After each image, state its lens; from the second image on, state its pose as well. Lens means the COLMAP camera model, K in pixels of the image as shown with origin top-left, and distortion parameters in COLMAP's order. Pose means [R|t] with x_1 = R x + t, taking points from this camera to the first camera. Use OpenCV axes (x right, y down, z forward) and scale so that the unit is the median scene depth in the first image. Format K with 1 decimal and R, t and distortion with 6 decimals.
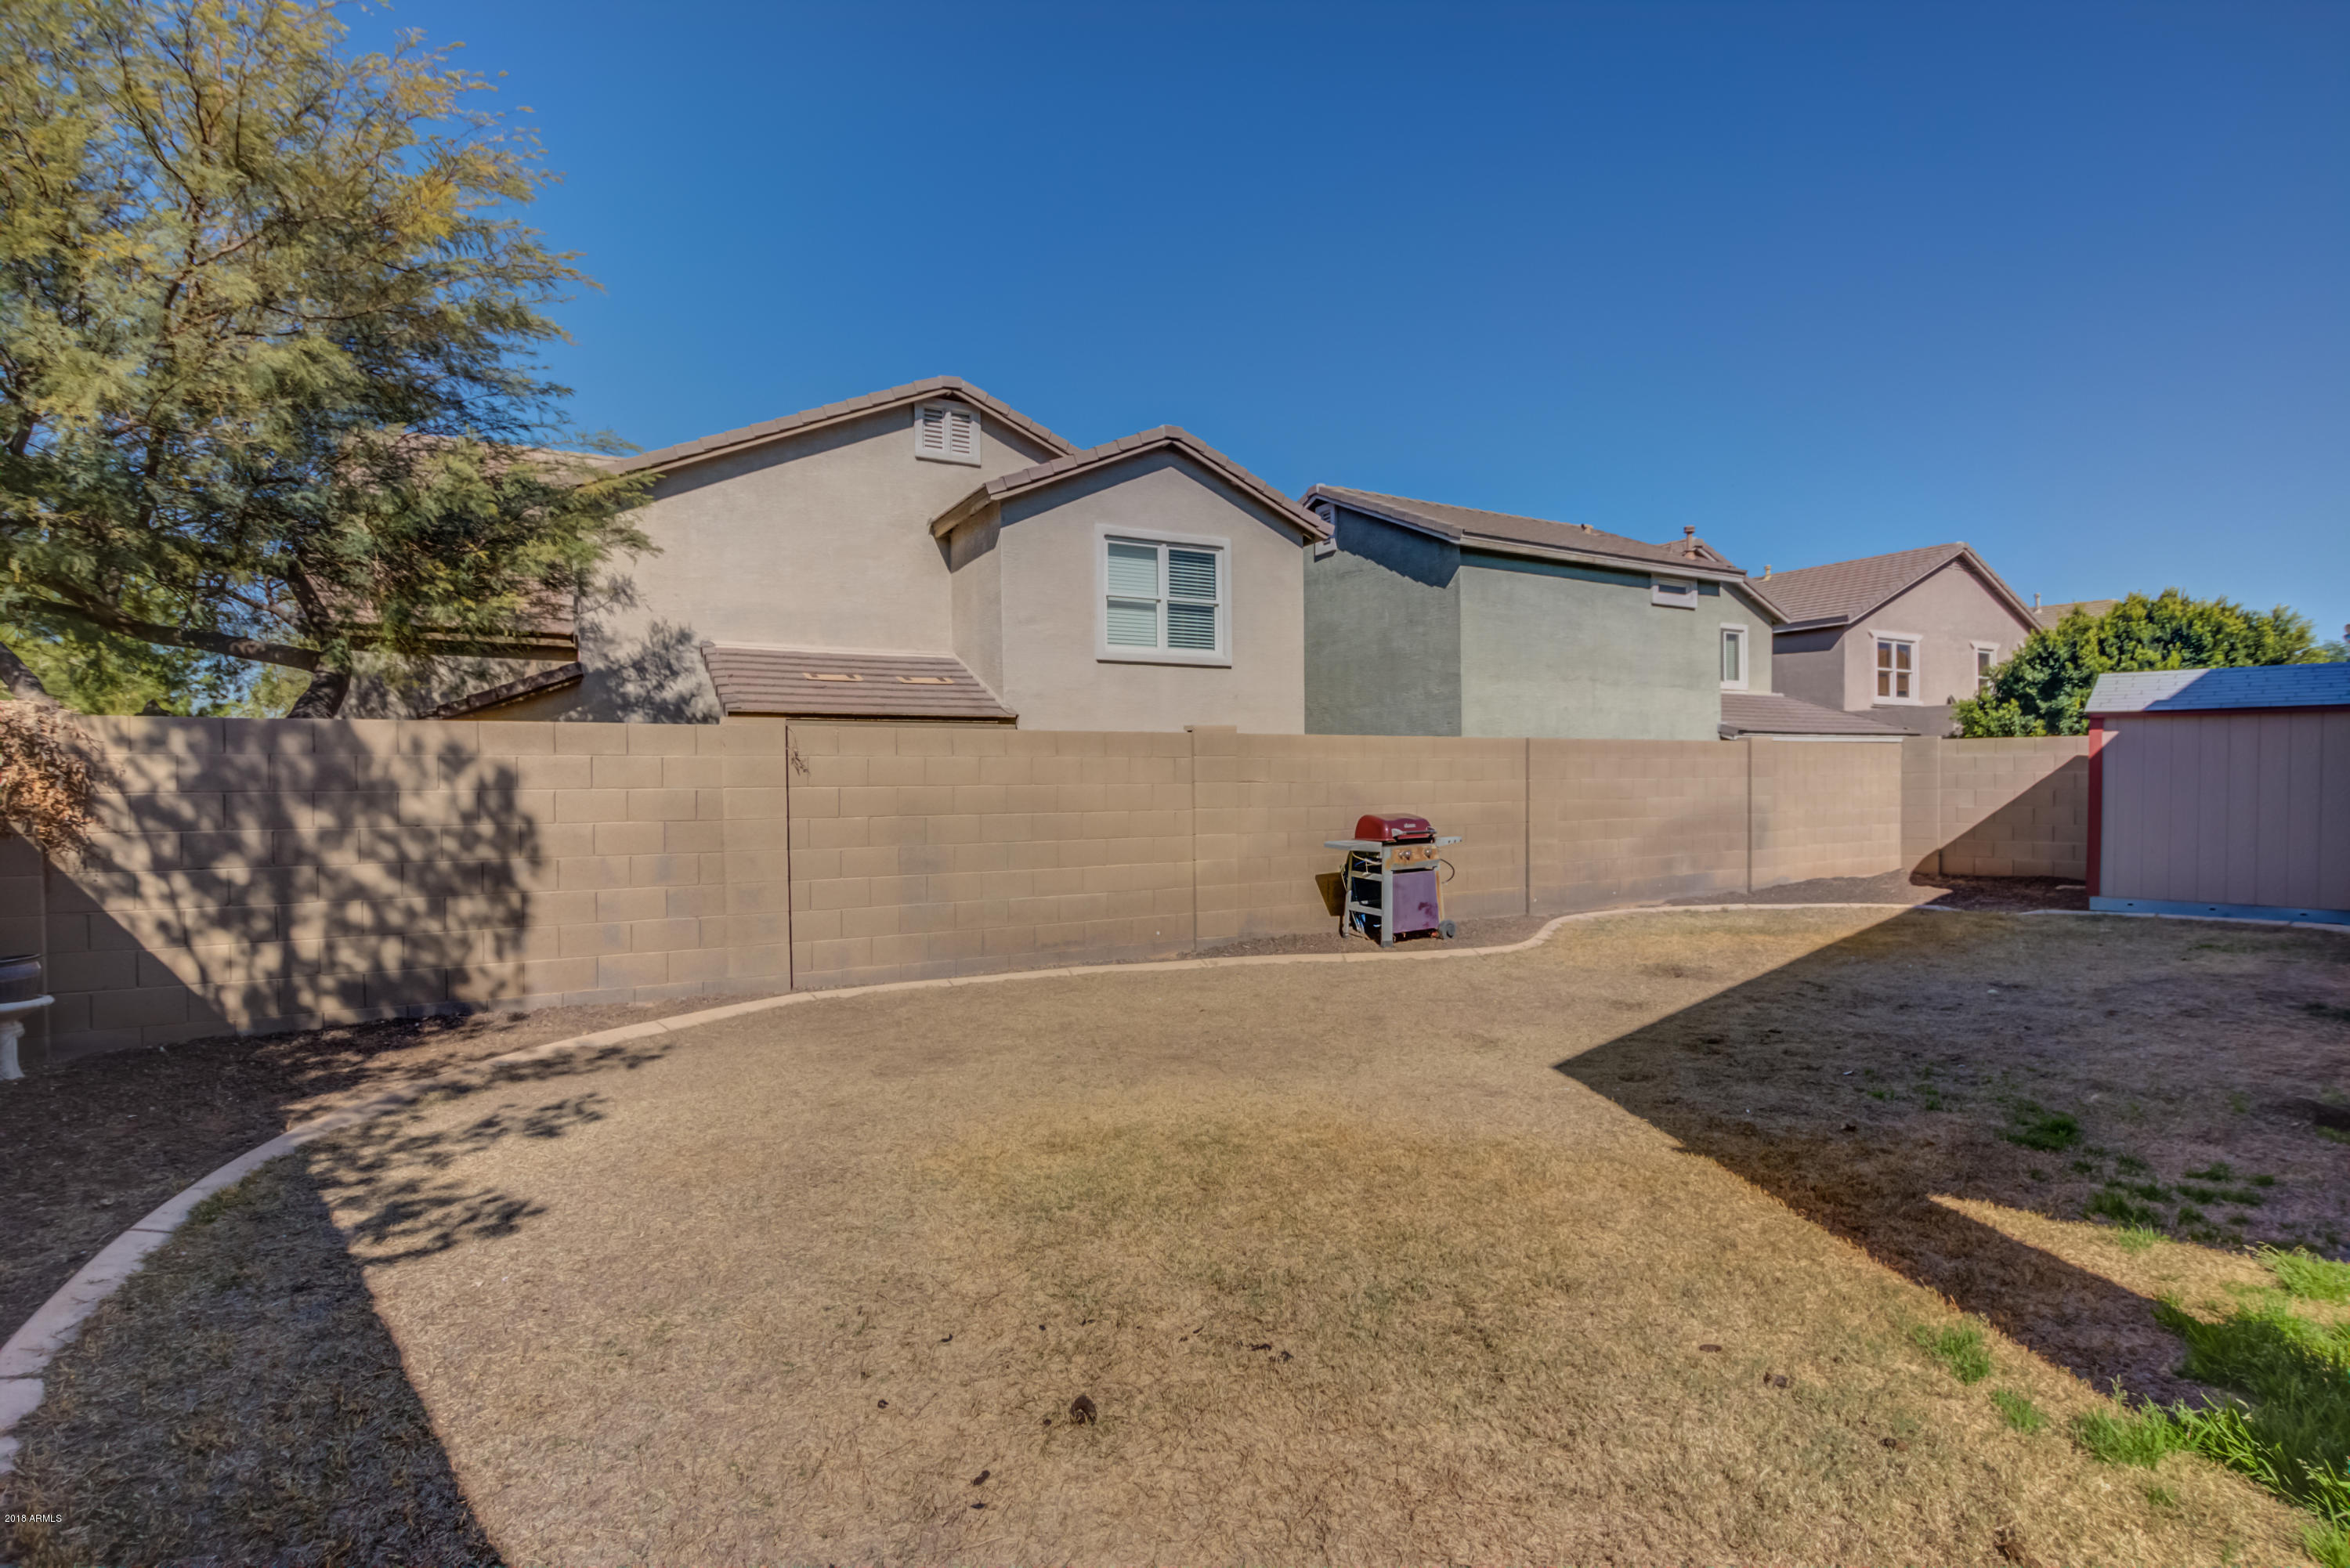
lens RADIAL K [[1077.7, 0, 1169.8], [0, 1077.7, 781.5], [0, 0, 1]] dist [-0.027202, 0.000495]
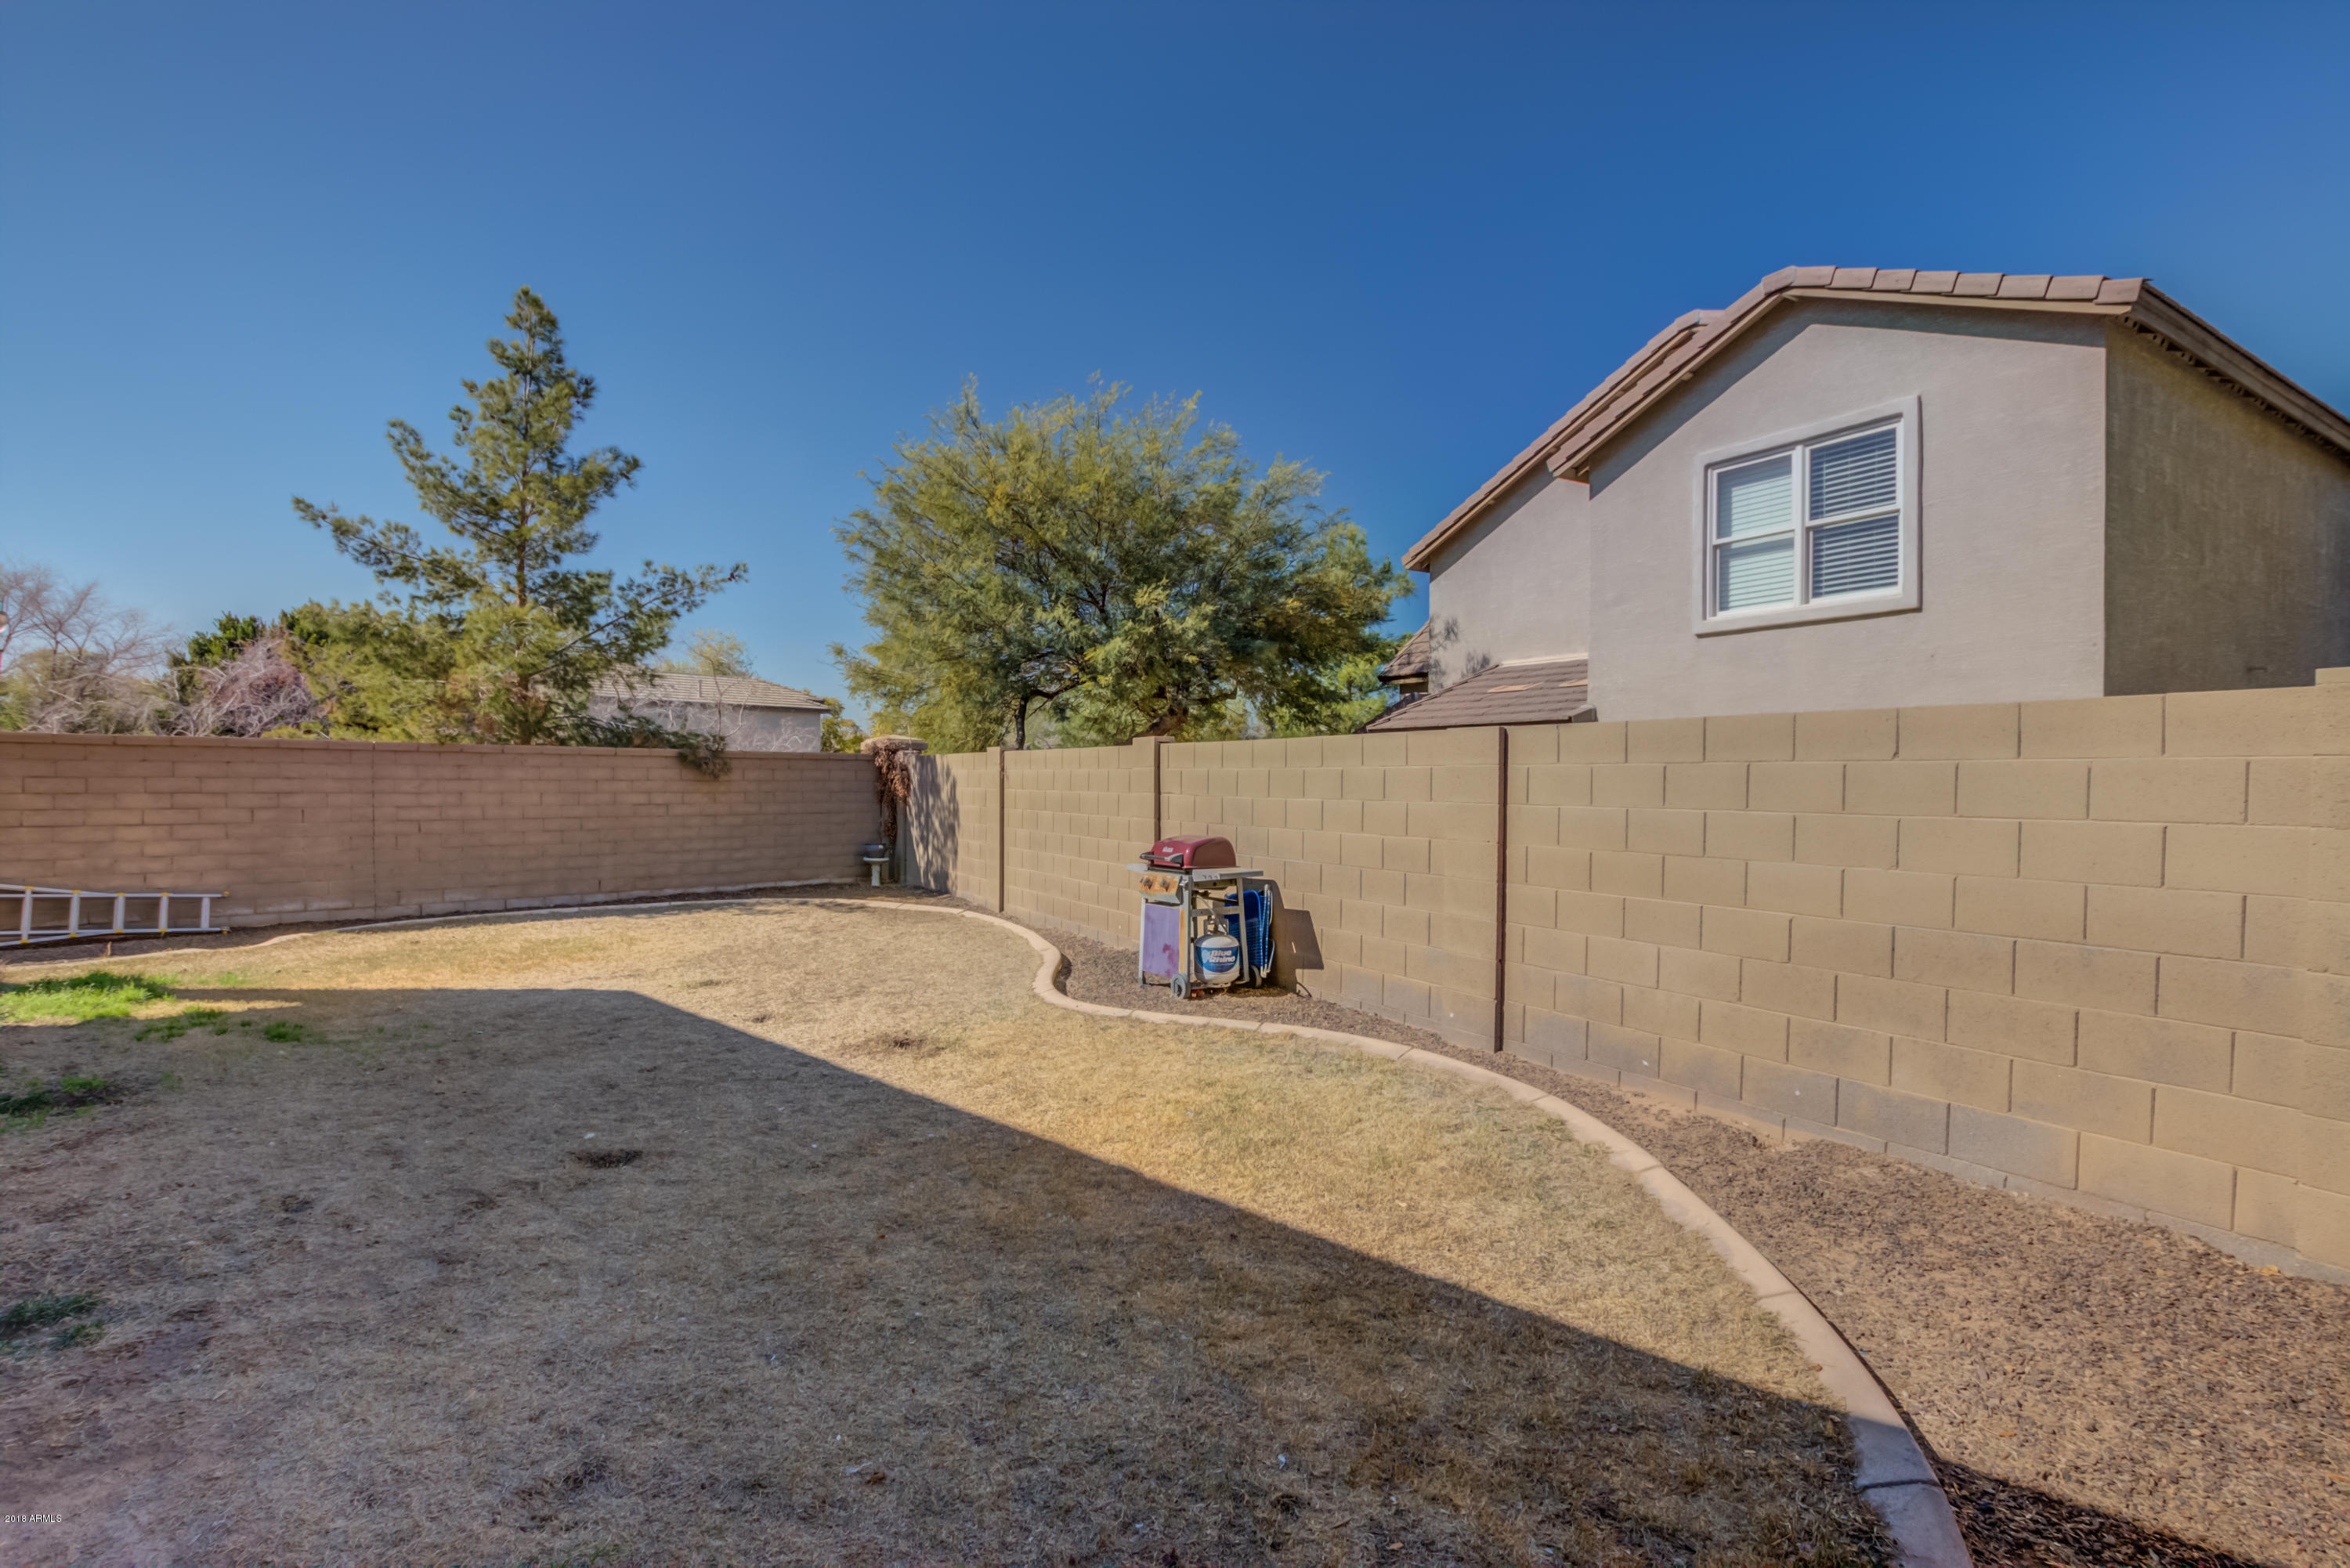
lens RADIAL K [[1077.7, 0, 1183.6], [0, 1077.7, 789.1], [0, 0, 1]] dist [-0.027202, 0.000495]
pose [[0.055511, 0.015899, -0.998331, 0.640155], [-0.012673, 0.999804, 0.015218, -0.011944], [0.998378, 0.011807, 0.055702, 0.583411]]
